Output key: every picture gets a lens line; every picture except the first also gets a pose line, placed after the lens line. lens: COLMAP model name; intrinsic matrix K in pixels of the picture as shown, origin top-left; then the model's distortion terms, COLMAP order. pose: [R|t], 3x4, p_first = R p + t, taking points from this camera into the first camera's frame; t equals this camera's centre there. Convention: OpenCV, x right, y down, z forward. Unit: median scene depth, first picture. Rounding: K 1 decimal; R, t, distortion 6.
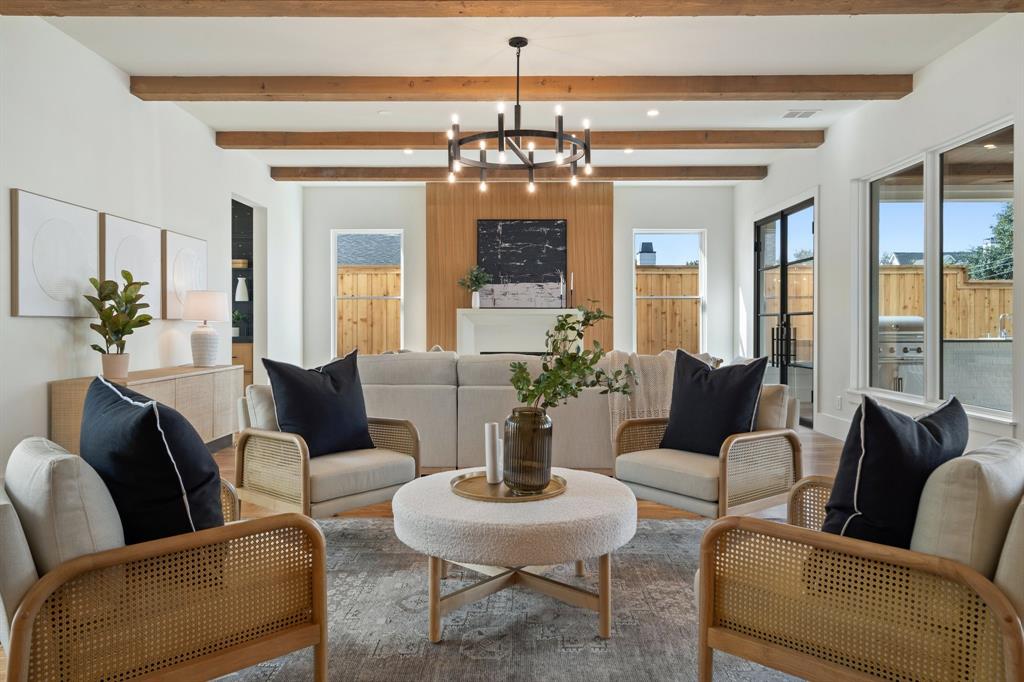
lens RADIAL K [[680.2, 0, 509.3], [0, 680.2, 337.5], [0, 0, 1]] dist [0.000031, -0.001844]
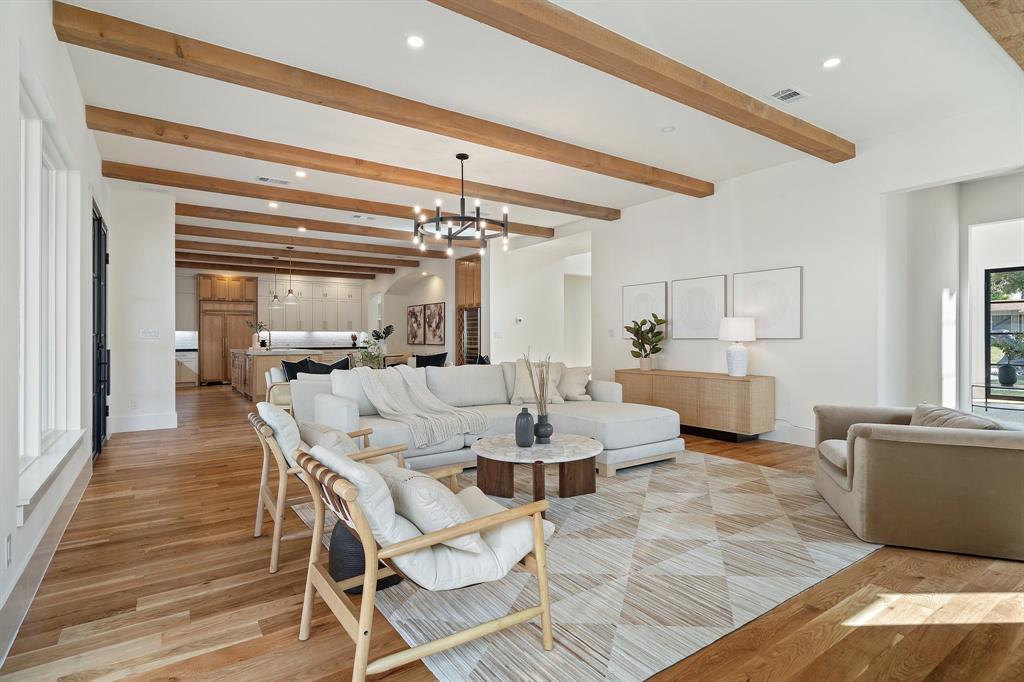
lens RADIAL K [[516.0, 0, 507.8], [0, 516.0, 340.4], [0, 0, 1]] dist [-0.003067, -0.000280]
pose [[-0.824054, 0.008780, -0.566443, 0.303092], [-0.002342, 0.999819, 0.018904, -0.028531], [0.566506, 0.016905, -0.823884, 1.070972]]
